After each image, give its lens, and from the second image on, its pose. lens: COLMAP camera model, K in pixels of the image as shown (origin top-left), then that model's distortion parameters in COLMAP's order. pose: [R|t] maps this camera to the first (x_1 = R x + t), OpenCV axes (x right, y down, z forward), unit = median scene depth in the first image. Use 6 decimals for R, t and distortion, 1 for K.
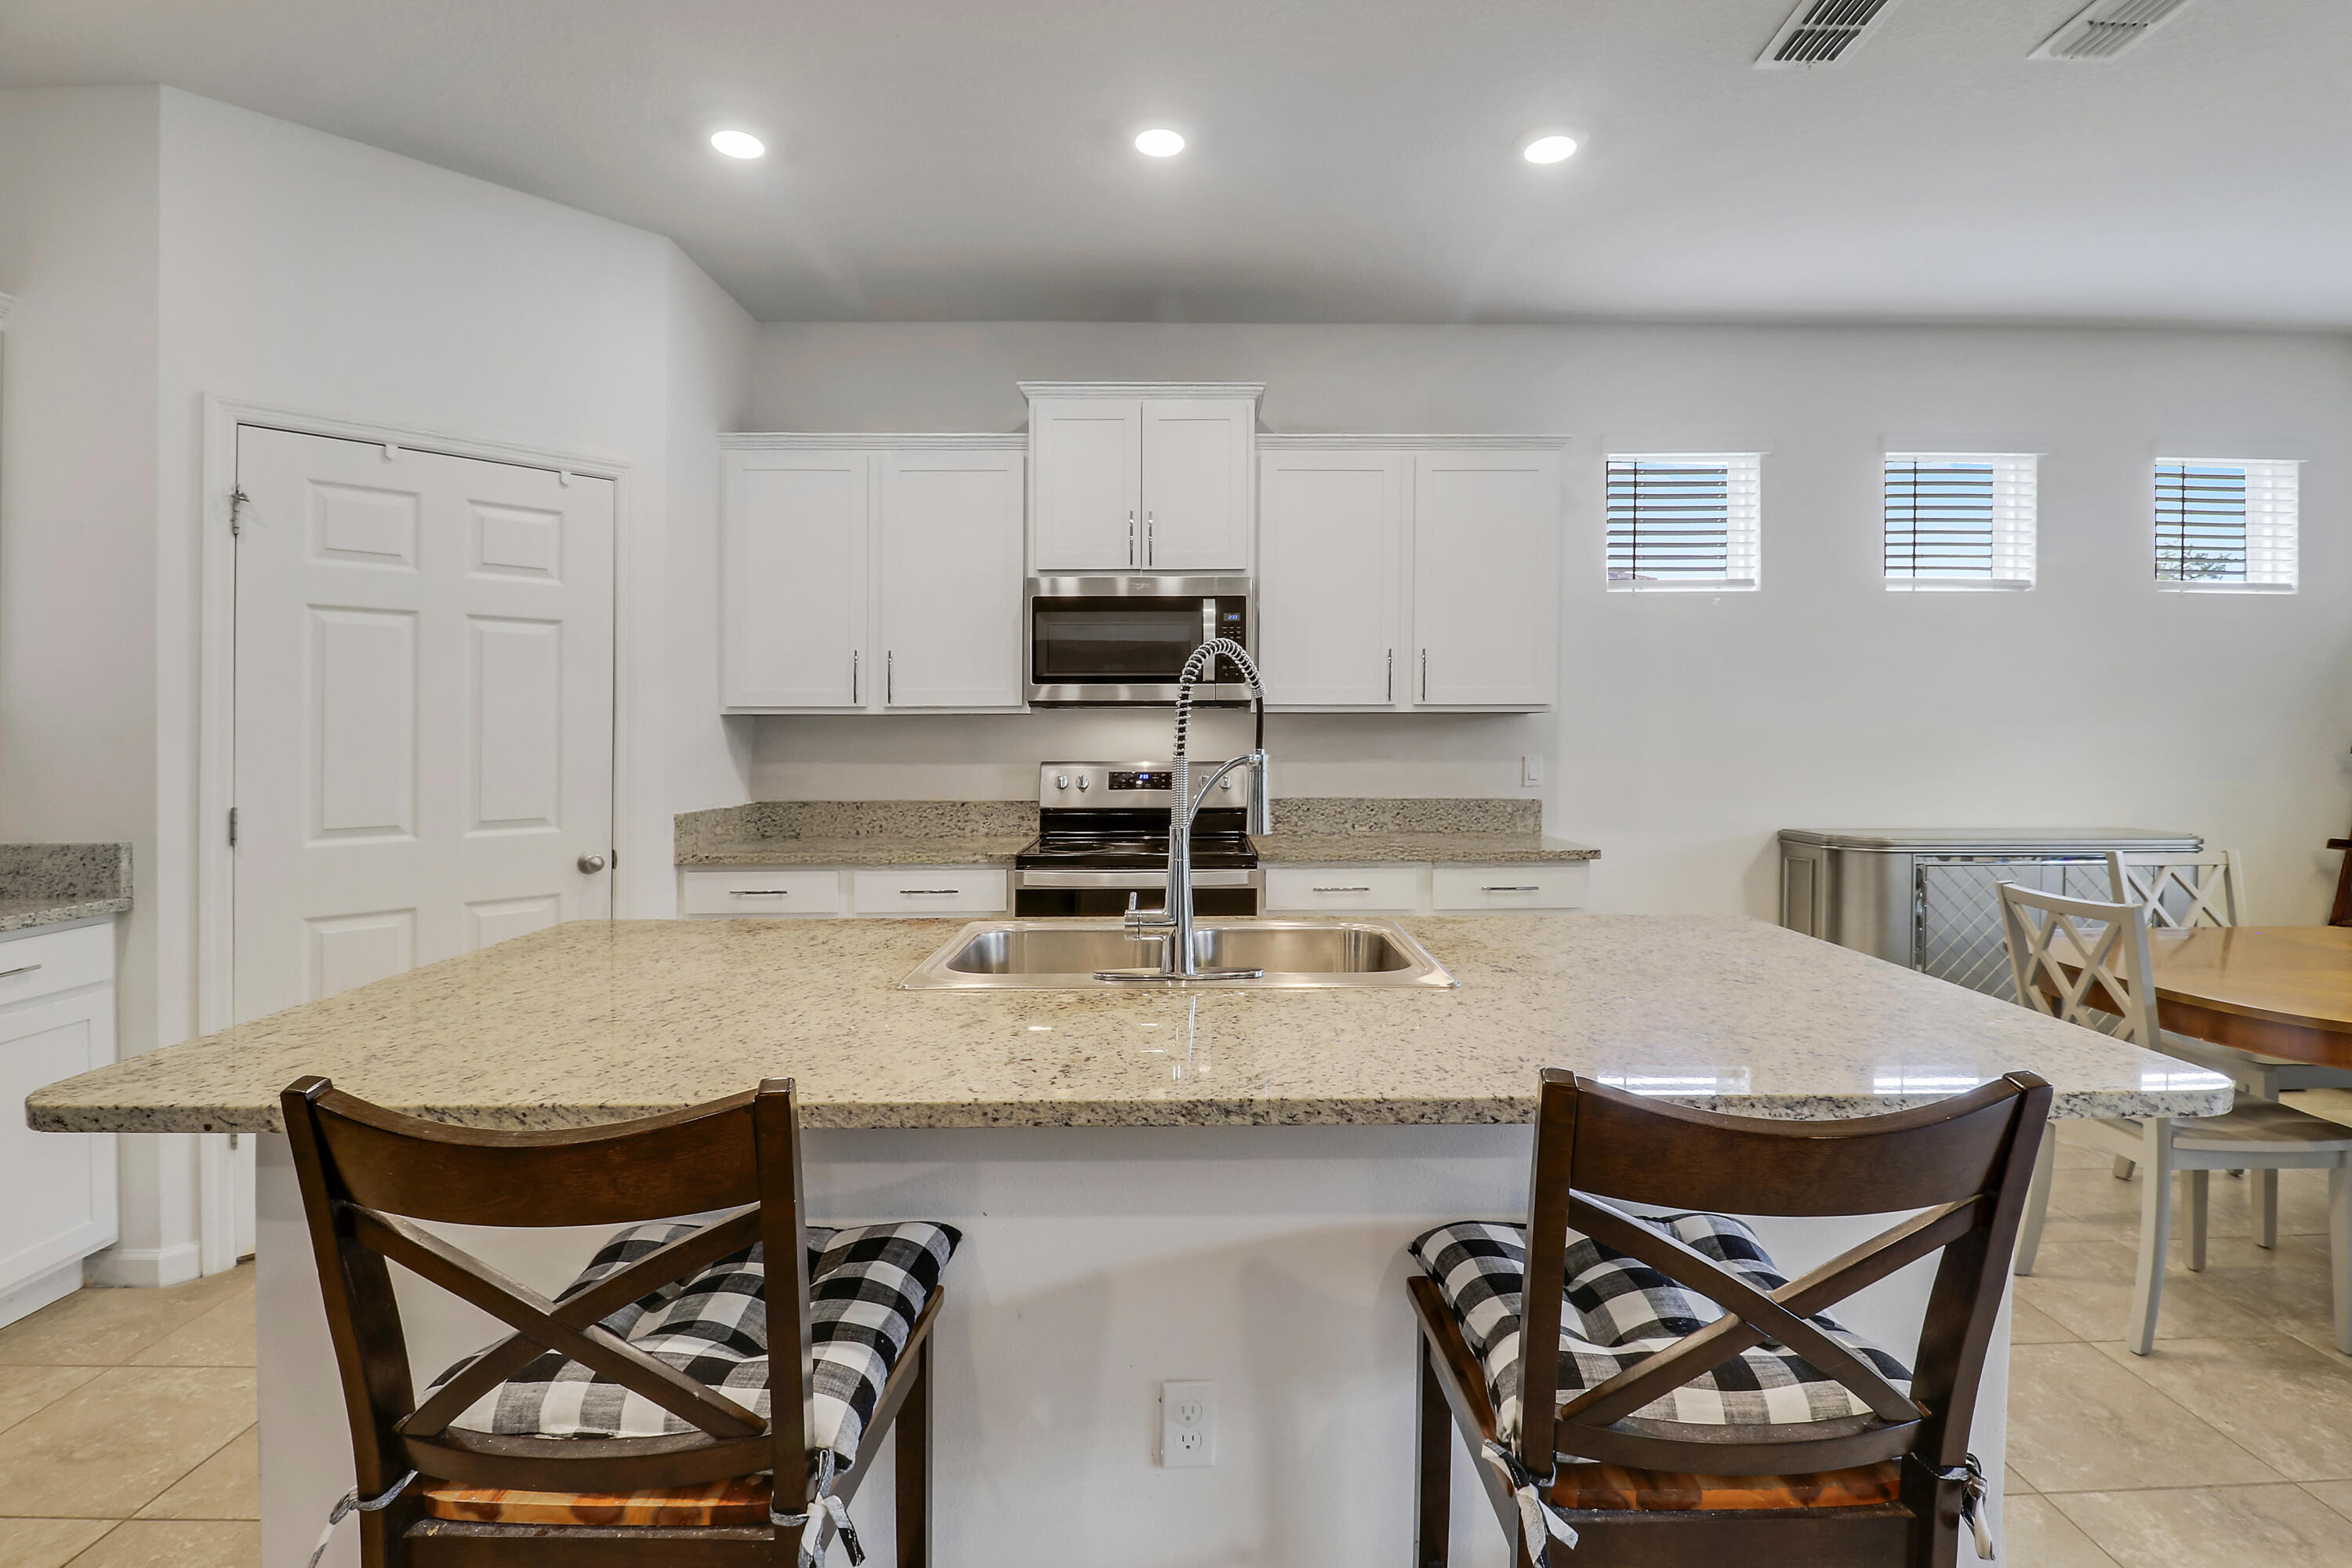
lens RADIAL K [[1098.4, 0, 1196.1], [0, 1098.4, 749.9], [0, 0, 1]] dist [0.004434, -0.014503]
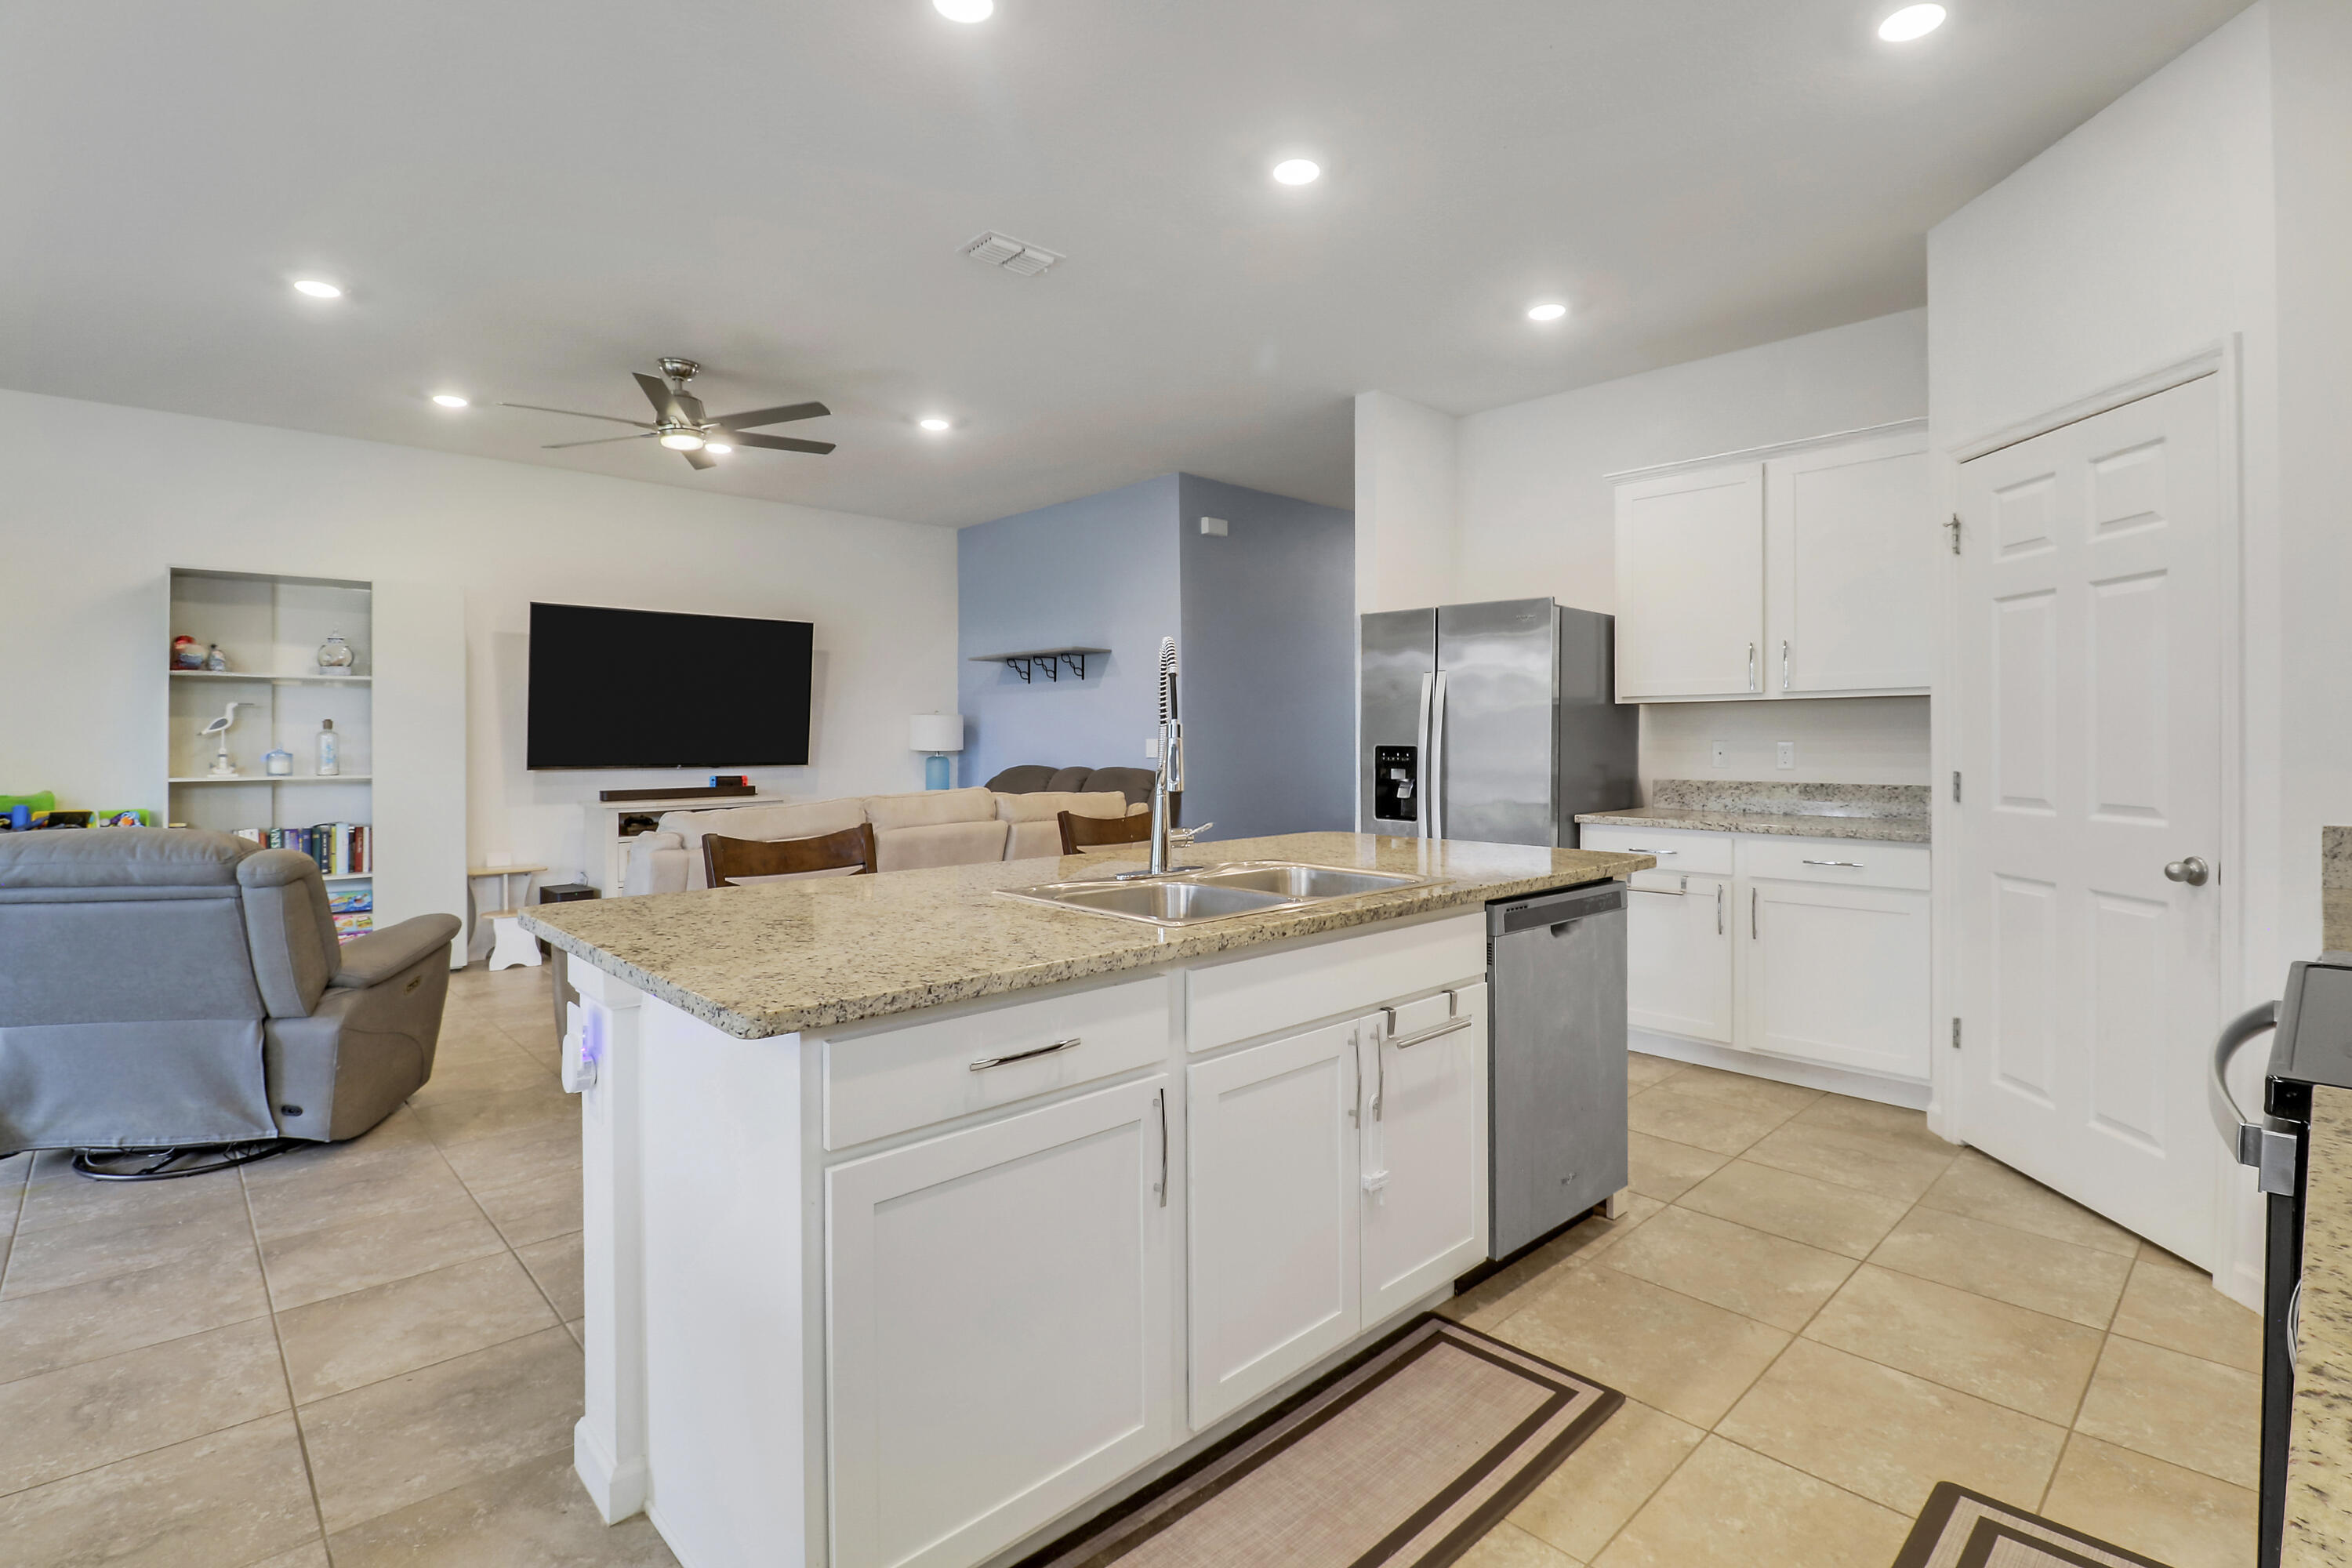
lens RADIAL K [[1098.6, 0, 1189.7], [0, 1098.6, 742.4], [0, 0, 1]] dist [0.002680, -0.014752]
pose [[-0.732795, 0.004929, -0.680431, 0.431757], [-0.009135, 0.999812, 0.017080, 0.003689], [0.680388, 0.018732, -0.732613, 0.934775]]
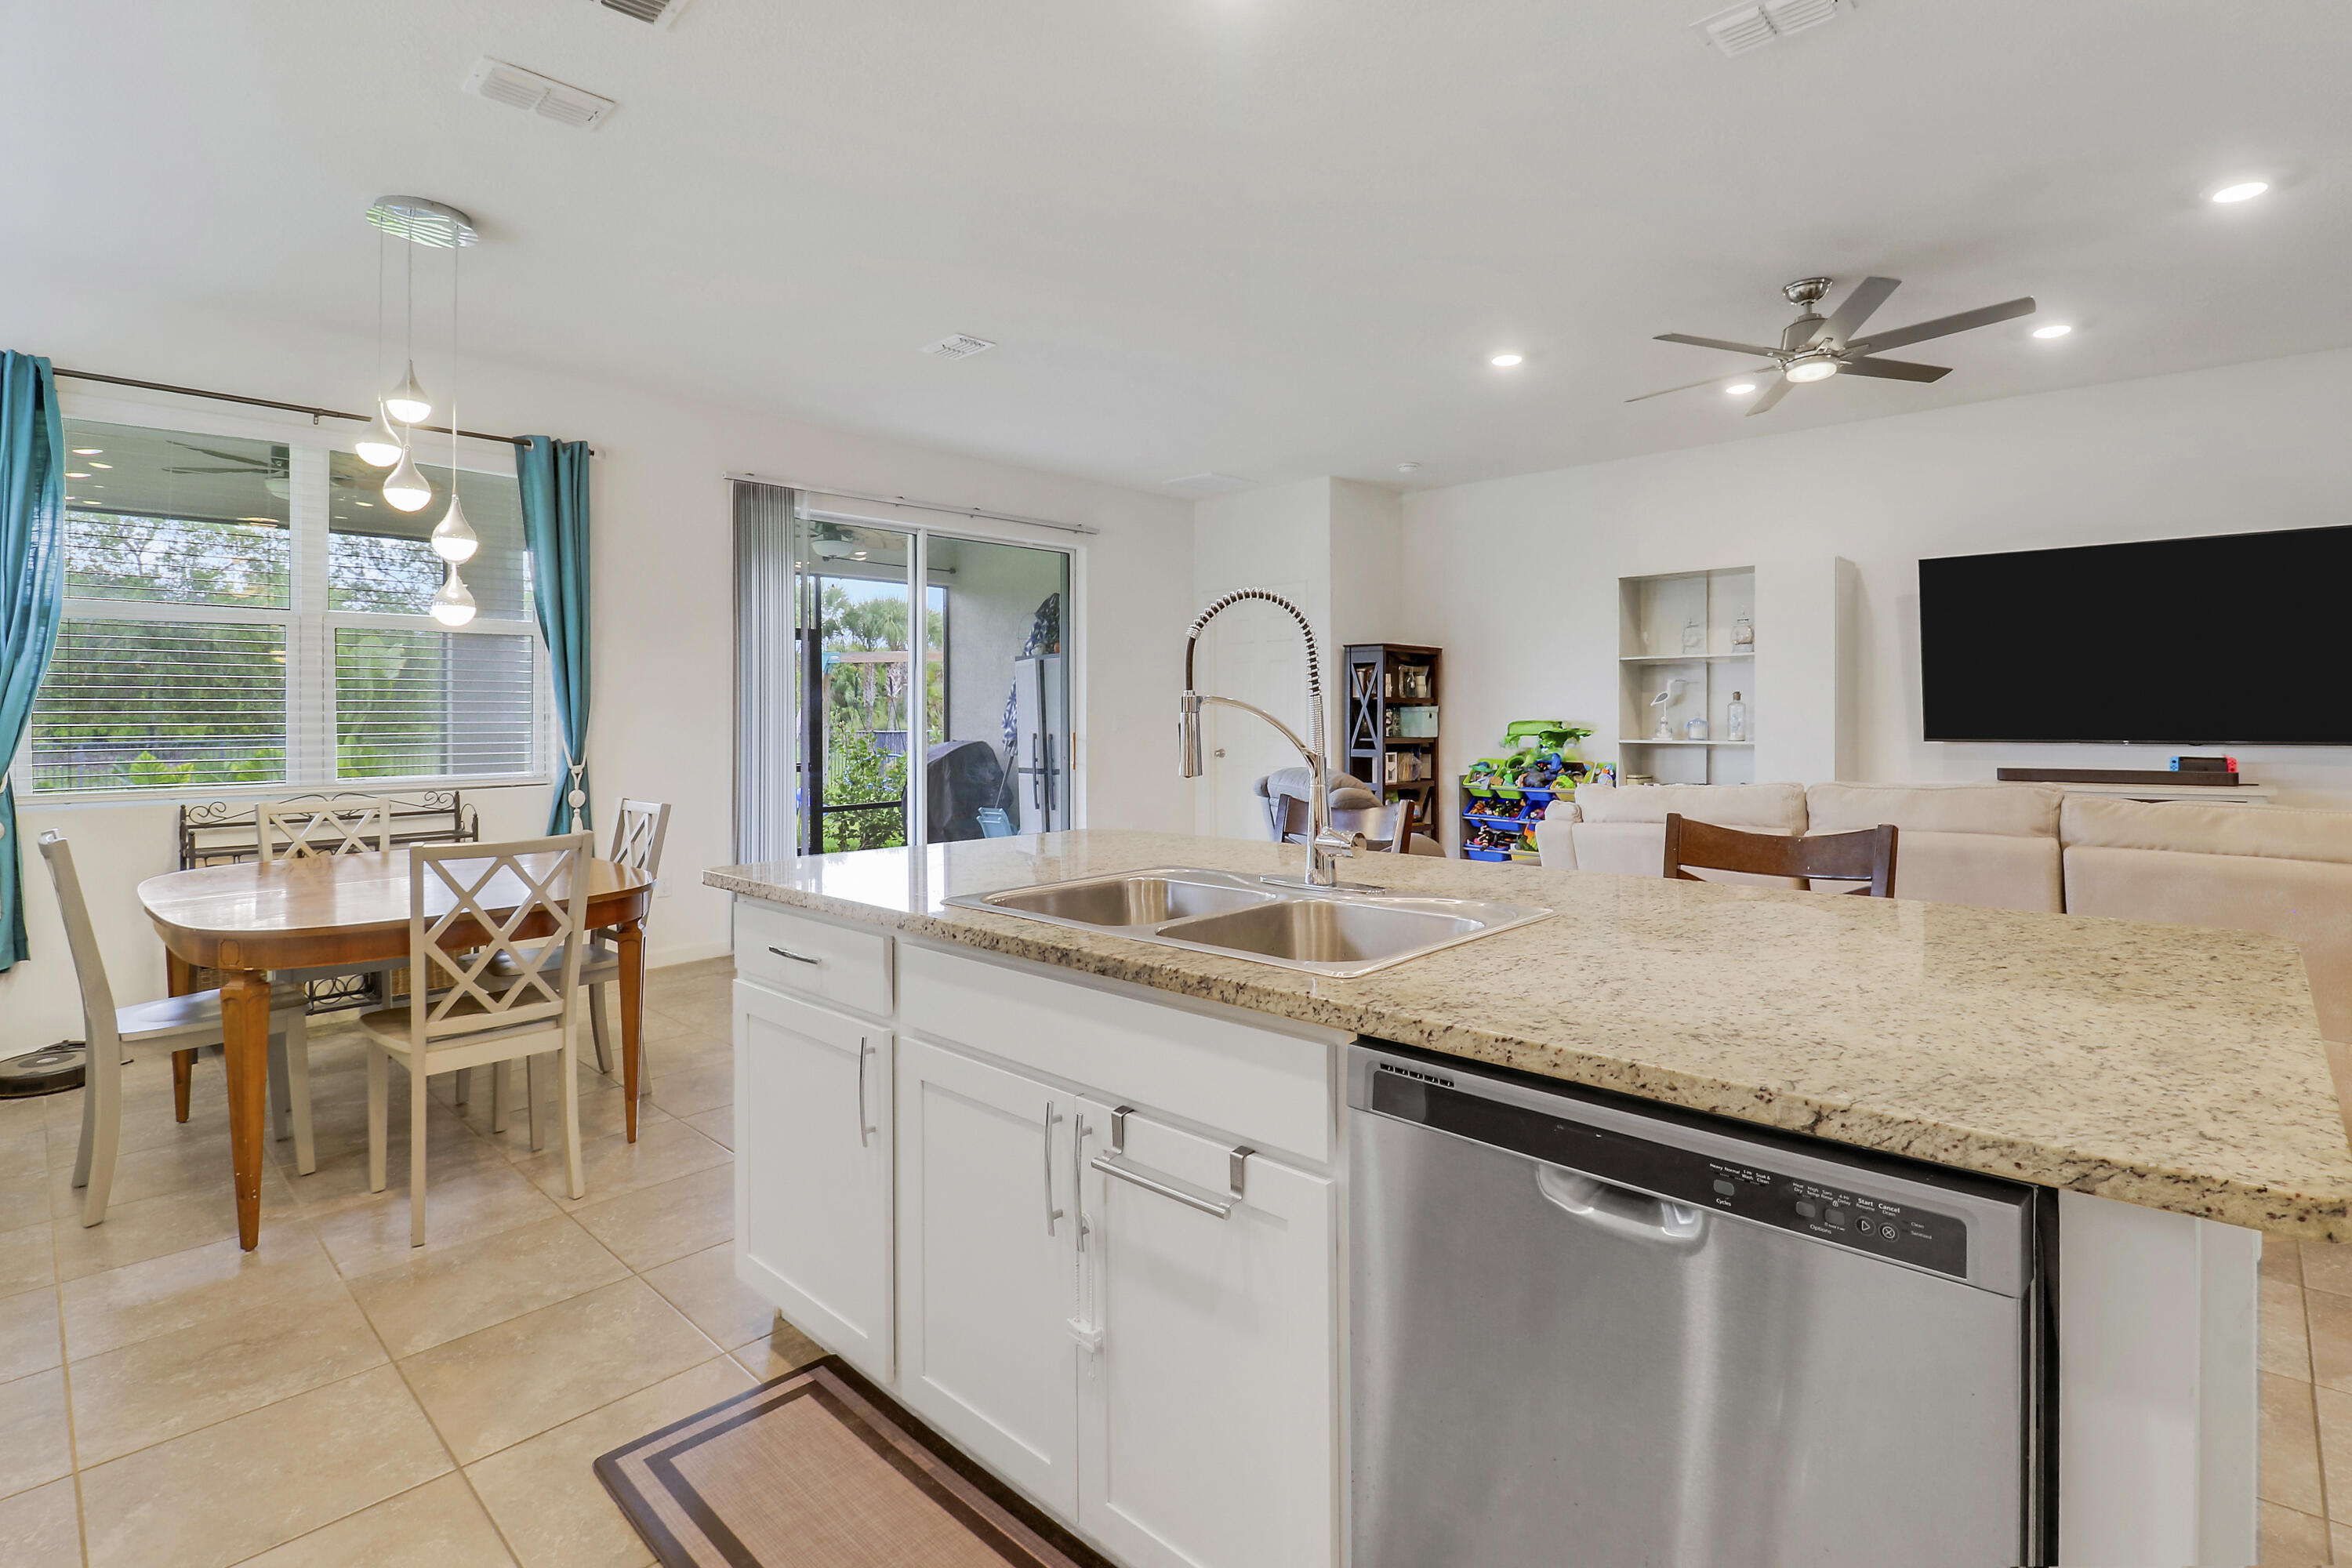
lens RADIAL K [[1116.9, 0, 1210.2], [0, 1116.9, 702.1], [0, 0, 1]] dist [0.011150, -0.015362]
pose [[-0.725986, 0.014952, 0.687547, -0.321818], [0.021310, 0.999773, 0.000760, 0.006121], [-0.687379, 0.015204, -0.726139, 0.855875]]
